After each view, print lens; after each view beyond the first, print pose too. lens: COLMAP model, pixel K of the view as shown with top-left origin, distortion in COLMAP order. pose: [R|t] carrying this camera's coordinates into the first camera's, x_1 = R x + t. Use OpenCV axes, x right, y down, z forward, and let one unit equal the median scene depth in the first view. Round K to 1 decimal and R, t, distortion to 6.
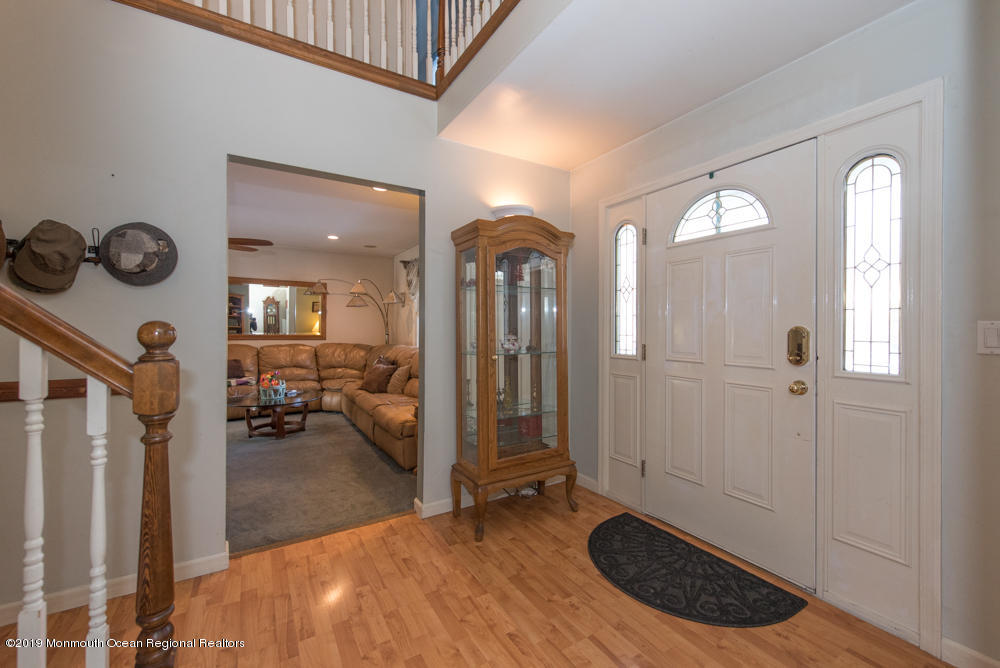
lens RADIAL K [[399.1, 0, 508.6], [0, 399.1, 324.7], [0, 0, 1]] dist [-0.001407, -0.000204]
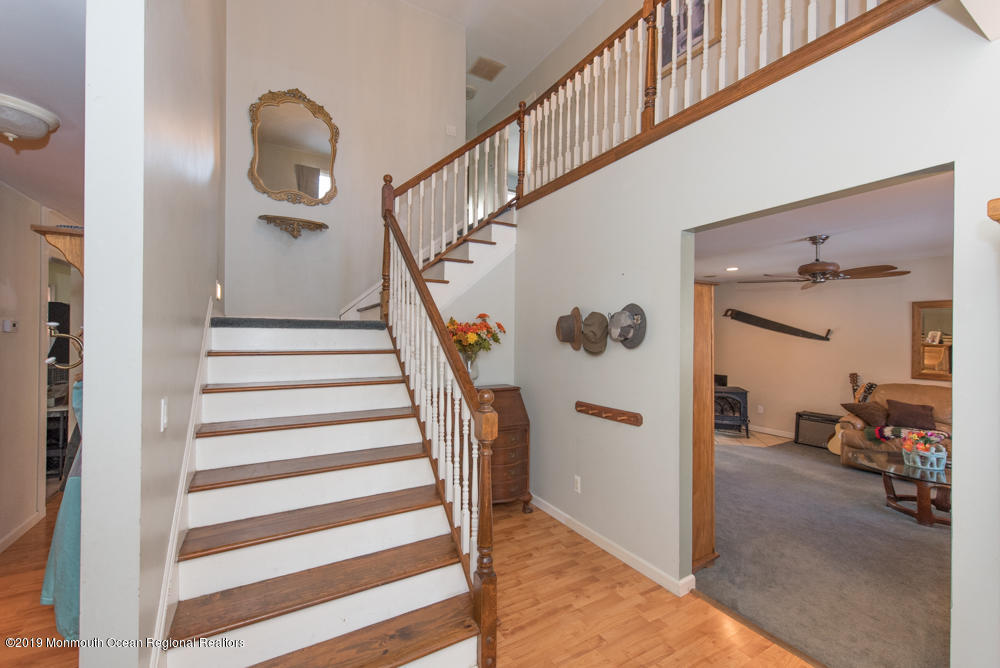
lens RADIAL K [[410.4, 0, 500.0], [0, 410.4, 334.0], [0, 0, 1]] dist [0.000985, 0.000159]
pose [[-0.034837, -0.008495, -0.999357, 0.414831], [-0.009341, 0.999923, -0.008174, -0.102481], [0.999349, 0.009050, -0.034914, 0.453250]]
